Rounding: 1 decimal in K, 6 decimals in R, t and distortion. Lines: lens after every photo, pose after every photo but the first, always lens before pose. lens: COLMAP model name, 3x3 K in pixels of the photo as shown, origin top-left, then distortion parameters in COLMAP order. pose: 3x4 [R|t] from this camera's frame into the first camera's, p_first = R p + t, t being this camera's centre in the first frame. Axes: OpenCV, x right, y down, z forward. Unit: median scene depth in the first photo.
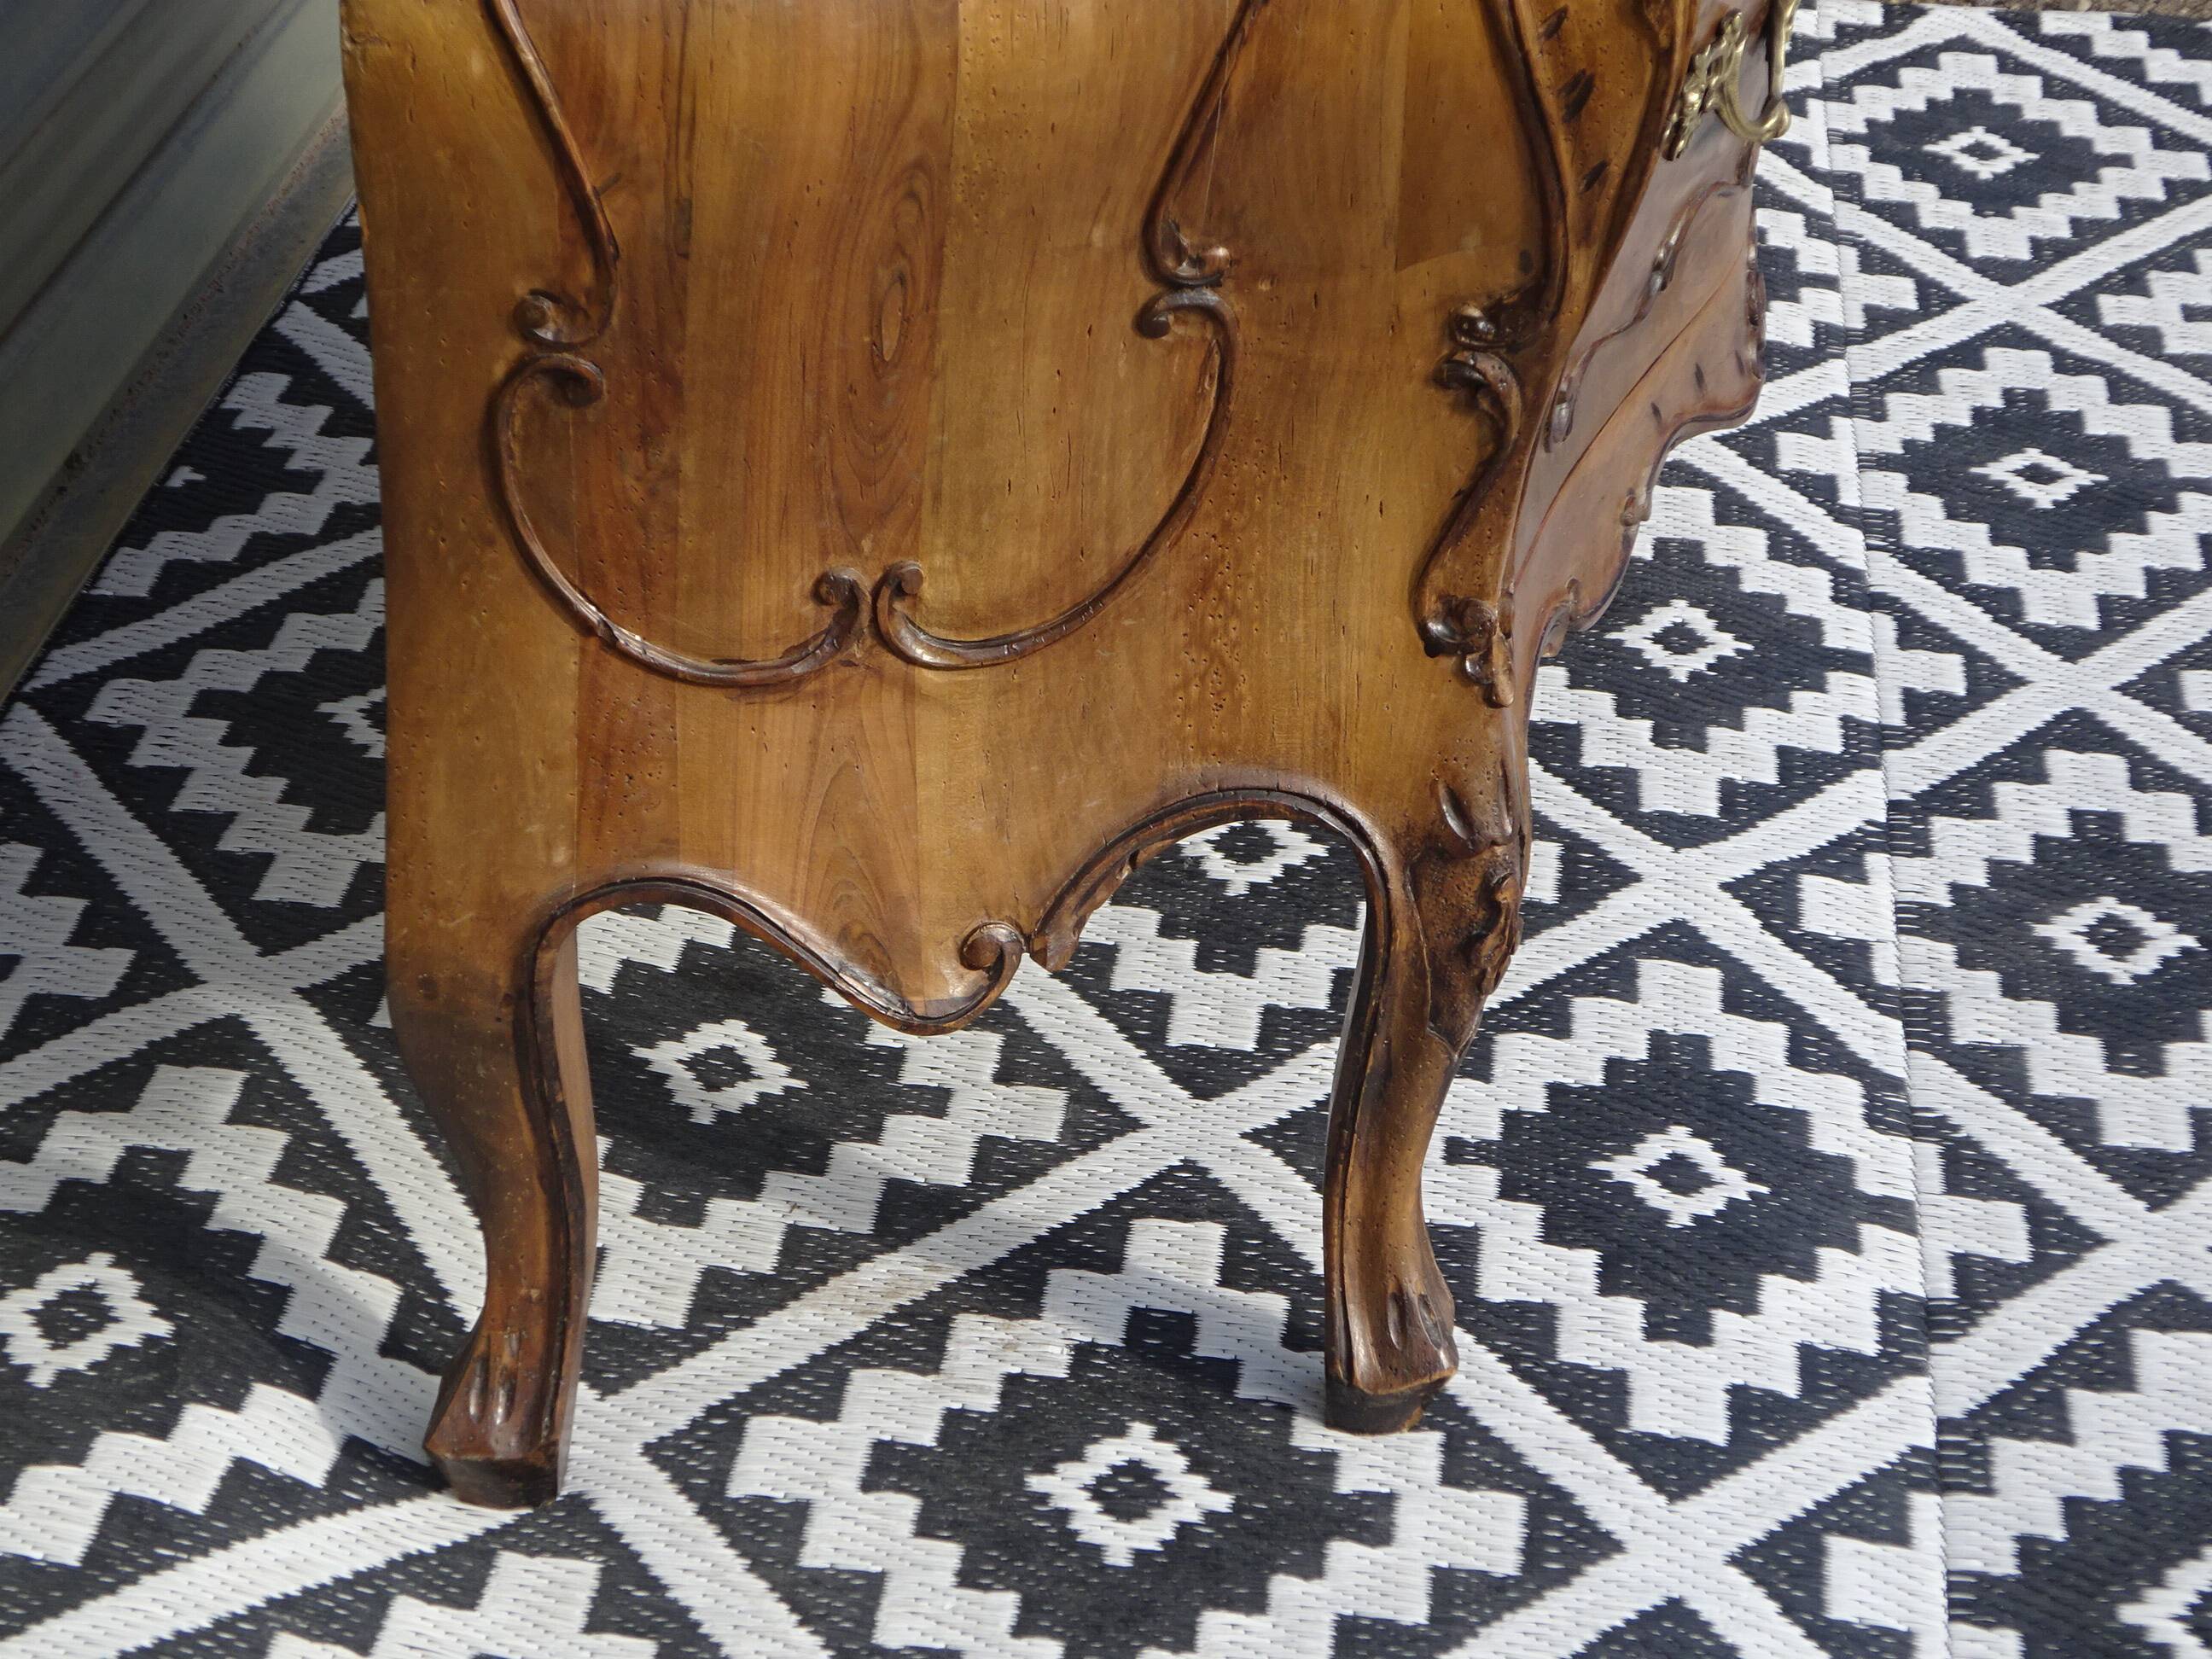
lens RADIAL K [[4976.3, 0, 1097.0], [0, 4976.3, 824.4], [0, 0, 1]] dist [-0.000759, 0.000000]
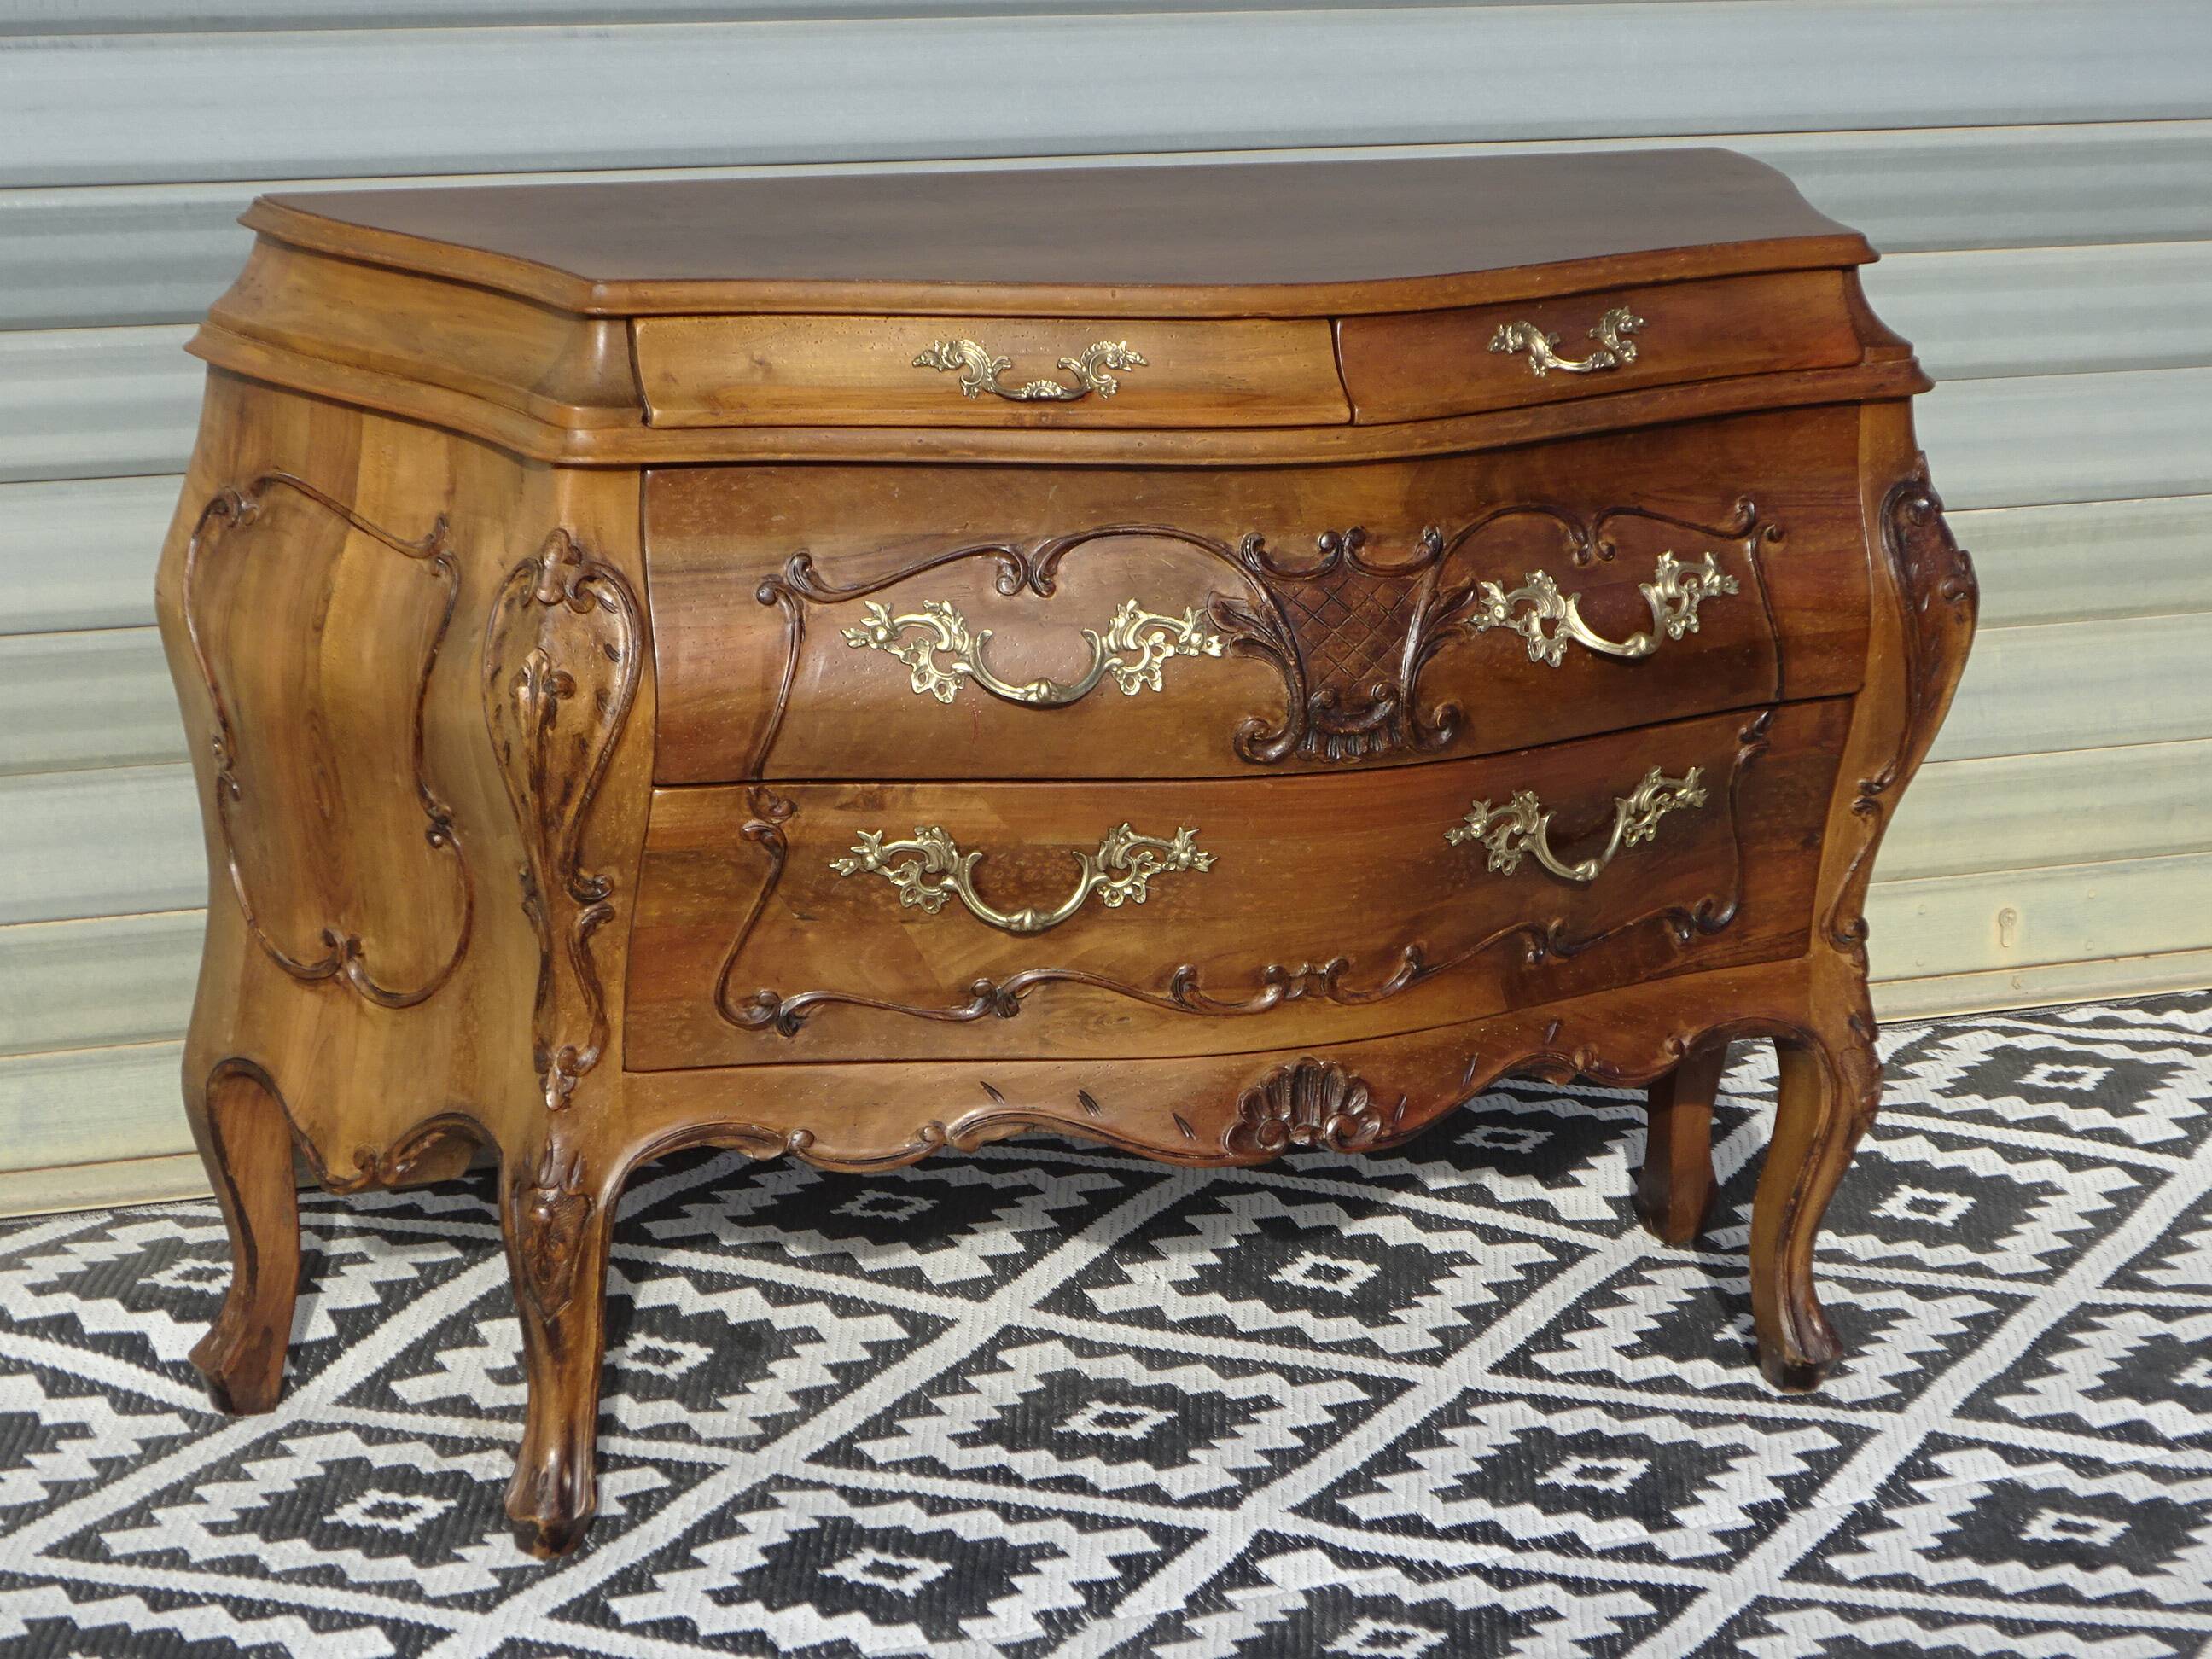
lens RADIAL K [[6511.3, 0, 1110.9], [0, 6511.3, 822.7], [0, 0, 1]] dist [0.036788, 0.000000]
pose [[0.535515, 0.203706, -0.819590, 2.188673], [-0.407007, 0.912587, -0.039116, -0.113045], [0.739979, 0.354526, 0.571614, -0.247162]]
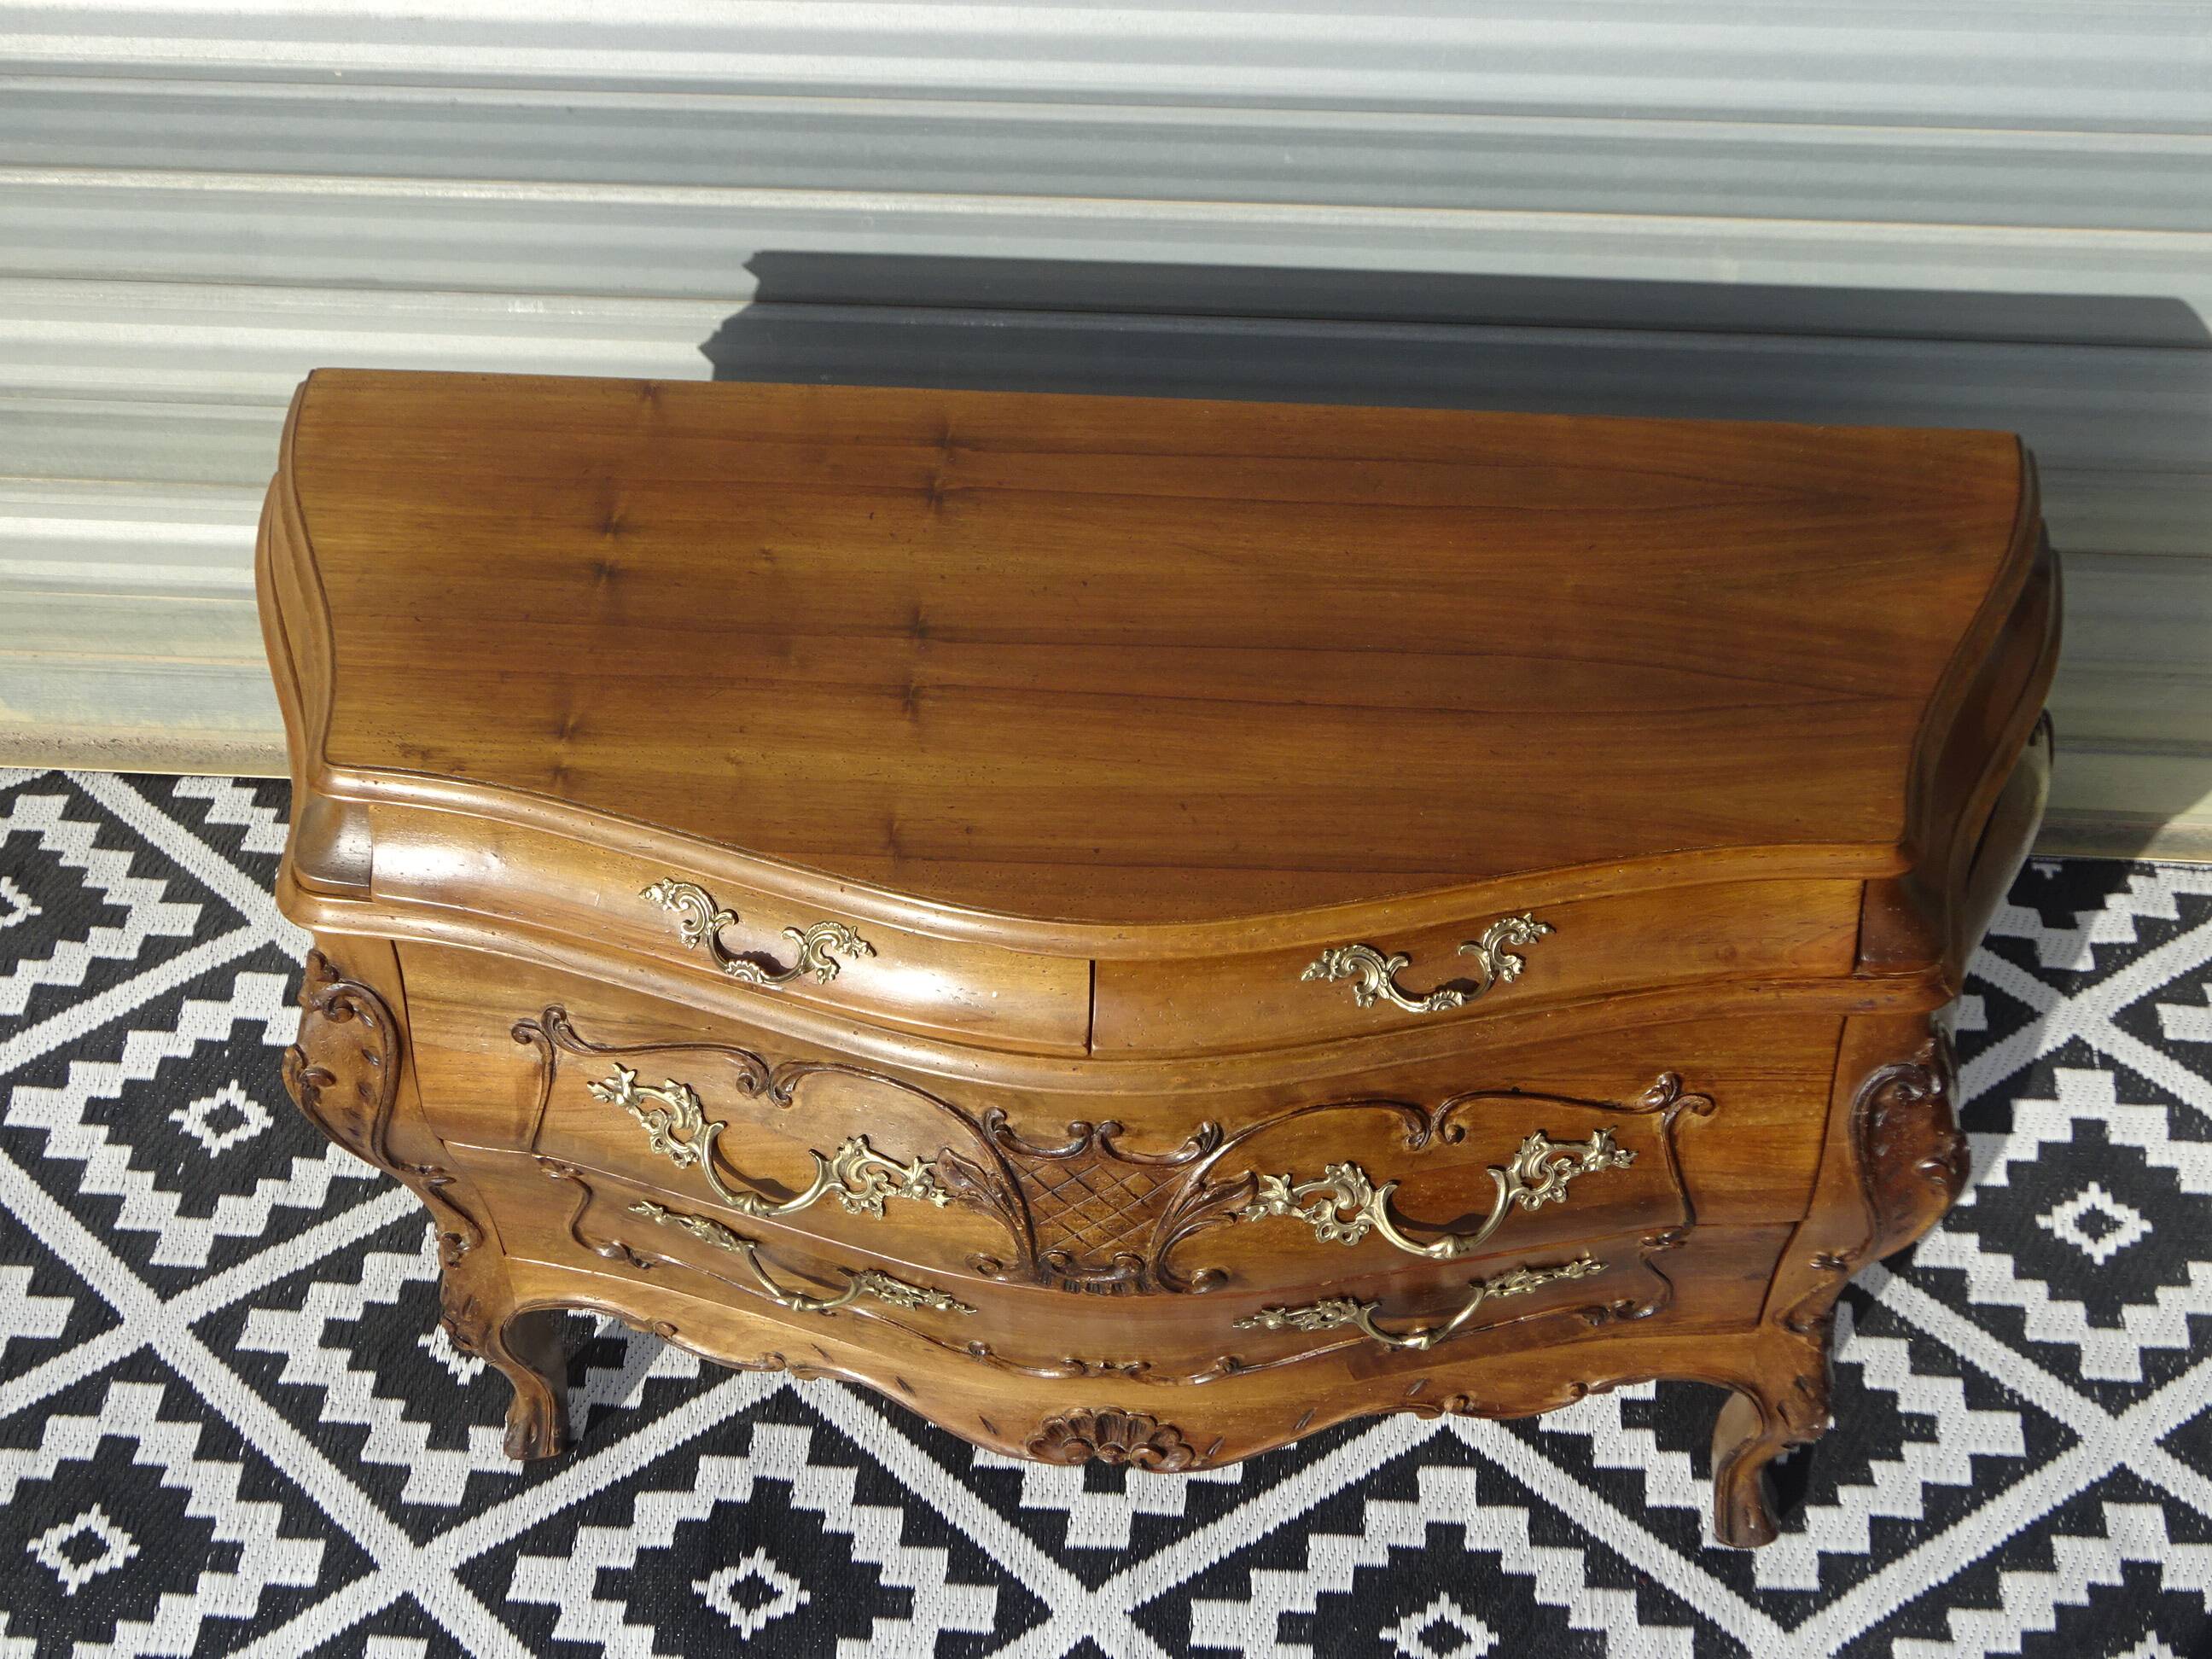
lens RADIAL K [[3021.7, 0, 1115.3], [0, 3021.7, 821.2], [0, 0, 1]] dist [0.031317, 0.000000]
pose [[0.017408, 0.734820, -0.678039, 0.833291], [-0.431772, 0.617176, 0.657774, -1.126058], [0.901815, 0.281308, 0.328018, 0.818410]]
